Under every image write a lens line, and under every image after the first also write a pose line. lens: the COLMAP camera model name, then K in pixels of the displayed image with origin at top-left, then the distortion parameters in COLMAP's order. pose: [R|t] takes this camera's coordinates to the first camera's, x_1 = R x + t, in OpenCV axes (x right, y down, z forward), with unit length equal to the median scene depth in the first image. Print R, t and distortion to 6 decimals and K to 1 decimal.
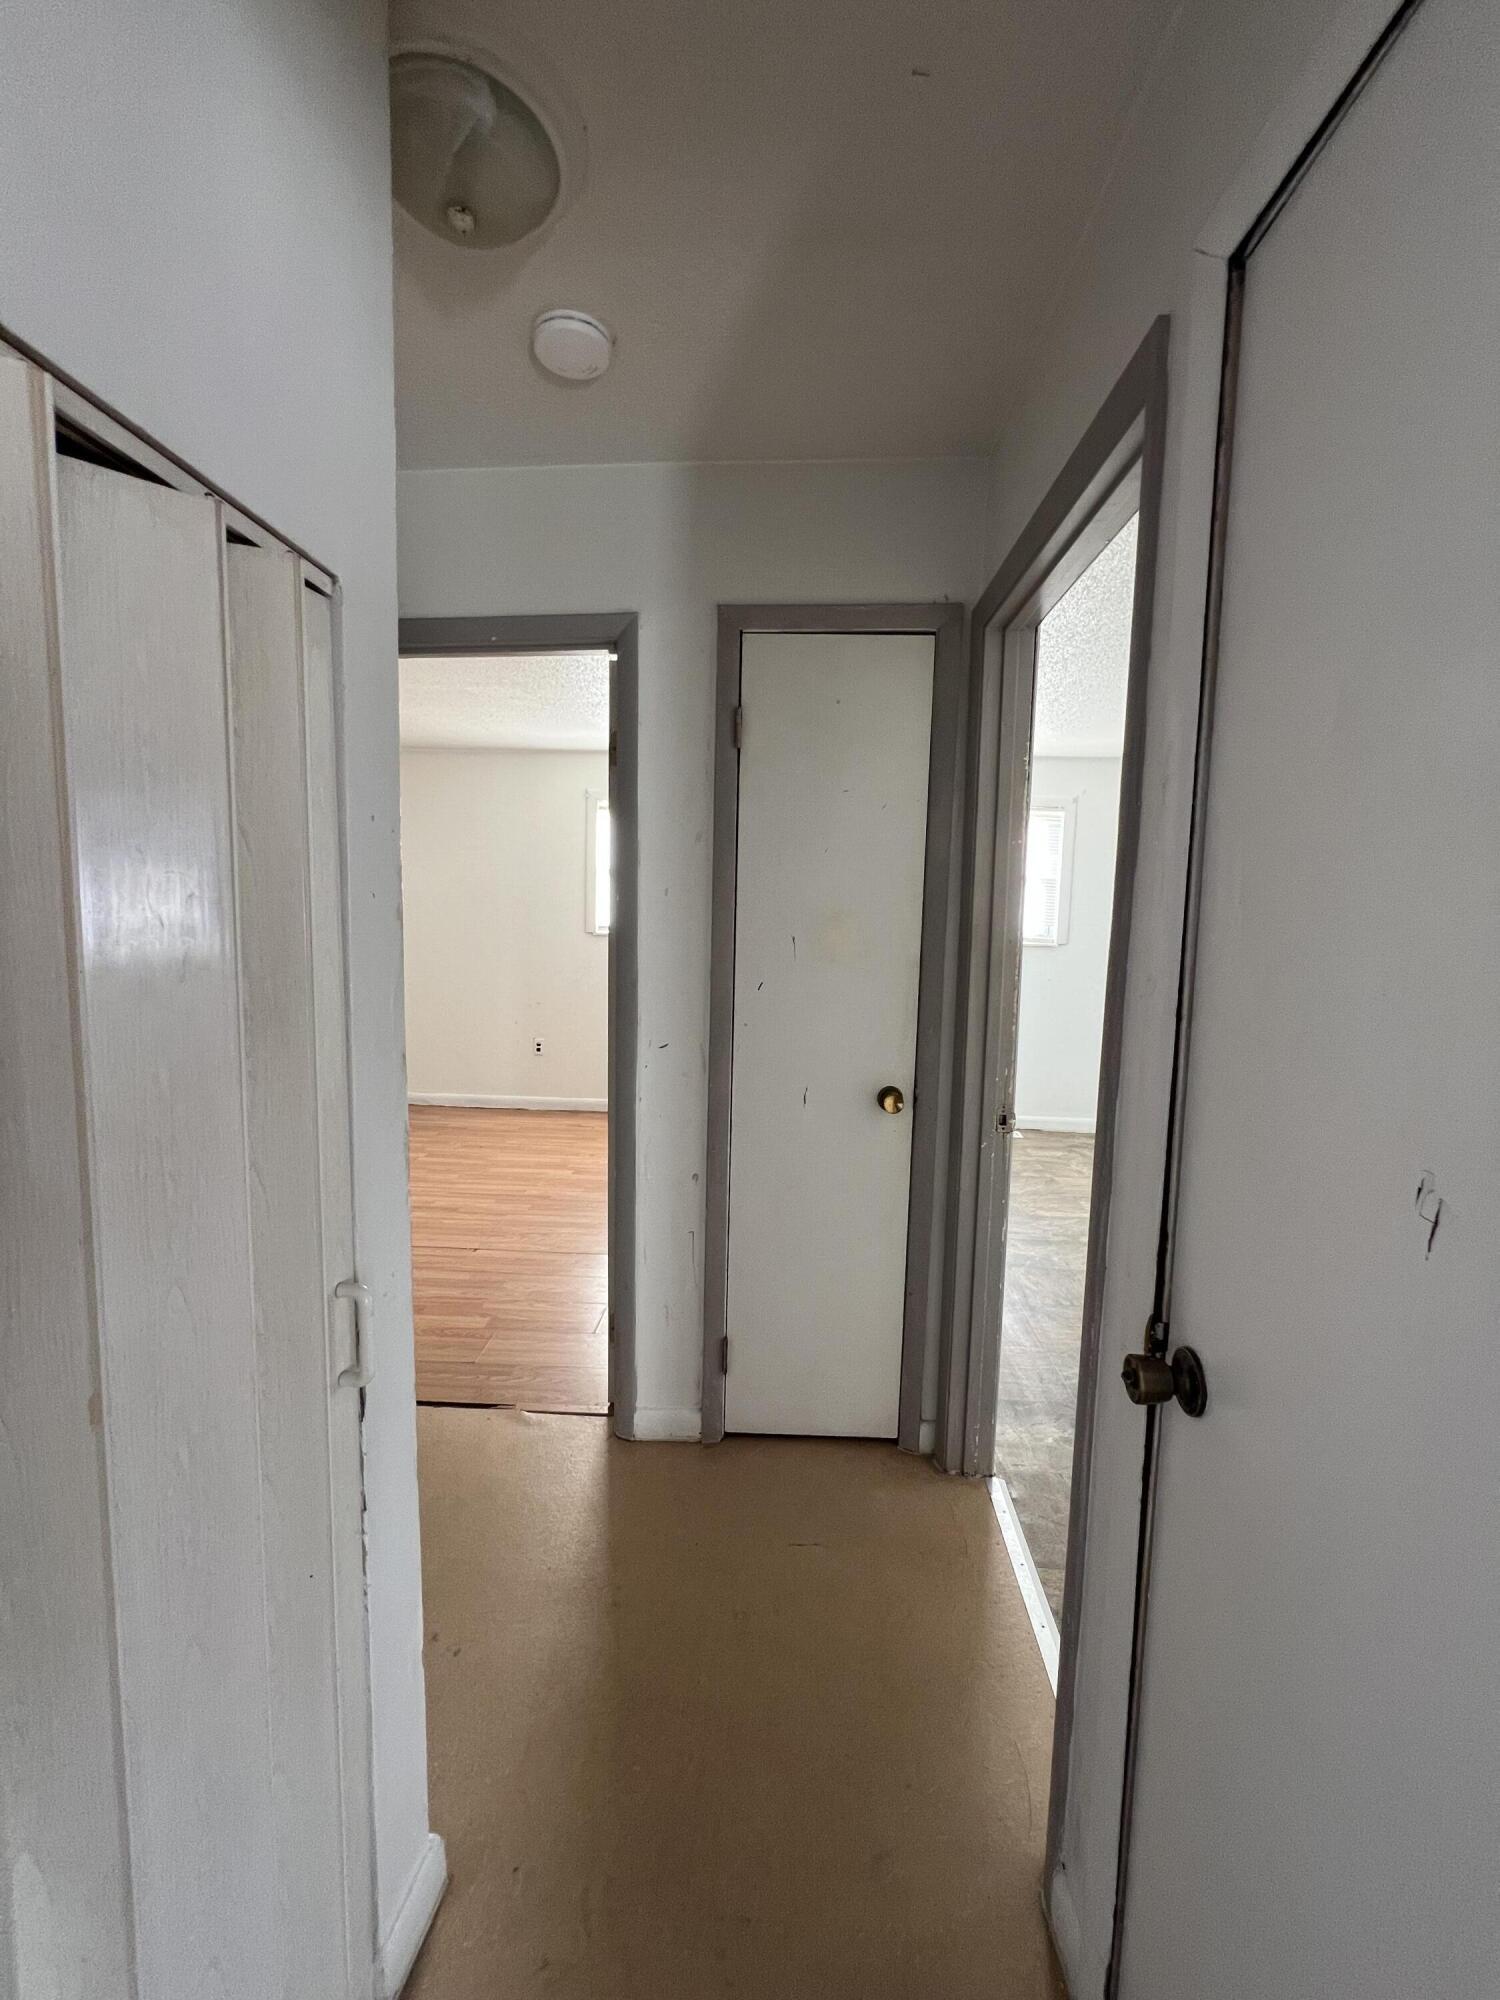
lens RADIAL K [[797.7, 0, 750.0], [0, 797.7, 1000.0], [0, 0, 1]] dist [-0.000015, -0.000017]
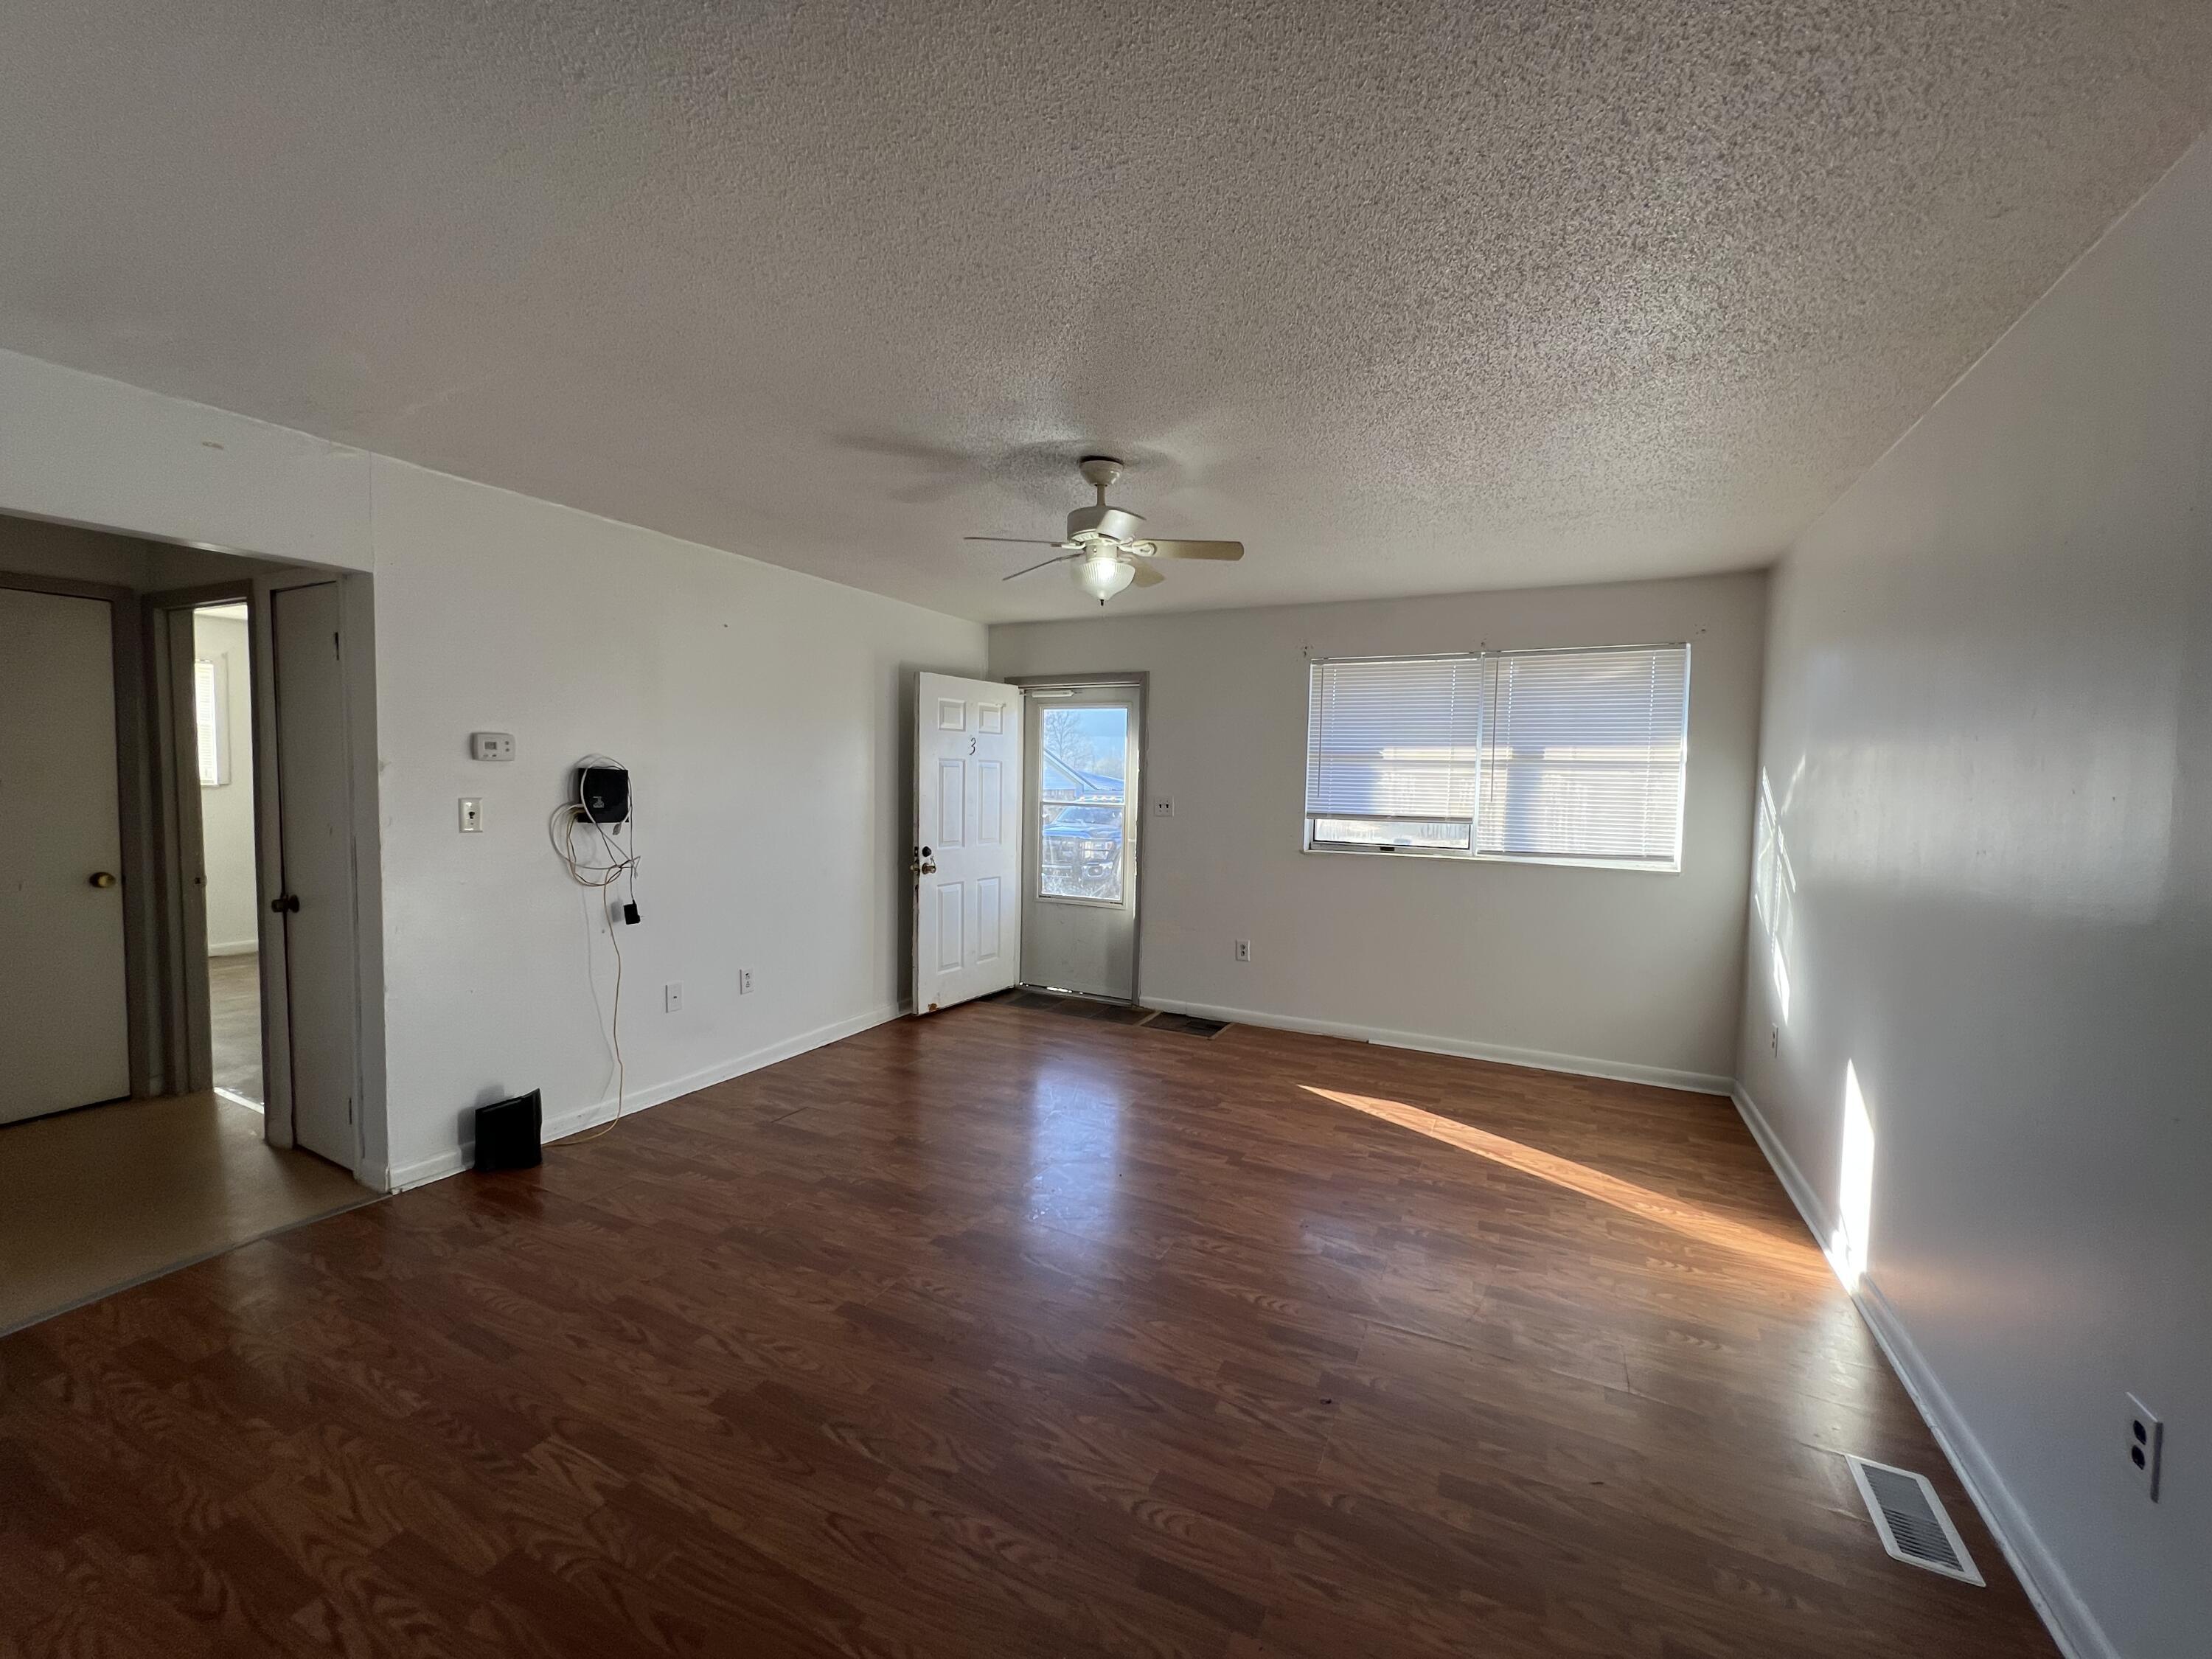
lens RADIAL K [[882.3, 0, 1106.0], [0, 882.3, 829.5], [0, 0, 1]] dist [-0.000015, -0.000017]
pose [[0.397884, -0.062546, 0.915301, -0.342666], [0.084660, 0.995920, 0.031252, 0.073449], [-0.913521, 0.065055, 0.401556, -0.841500]]
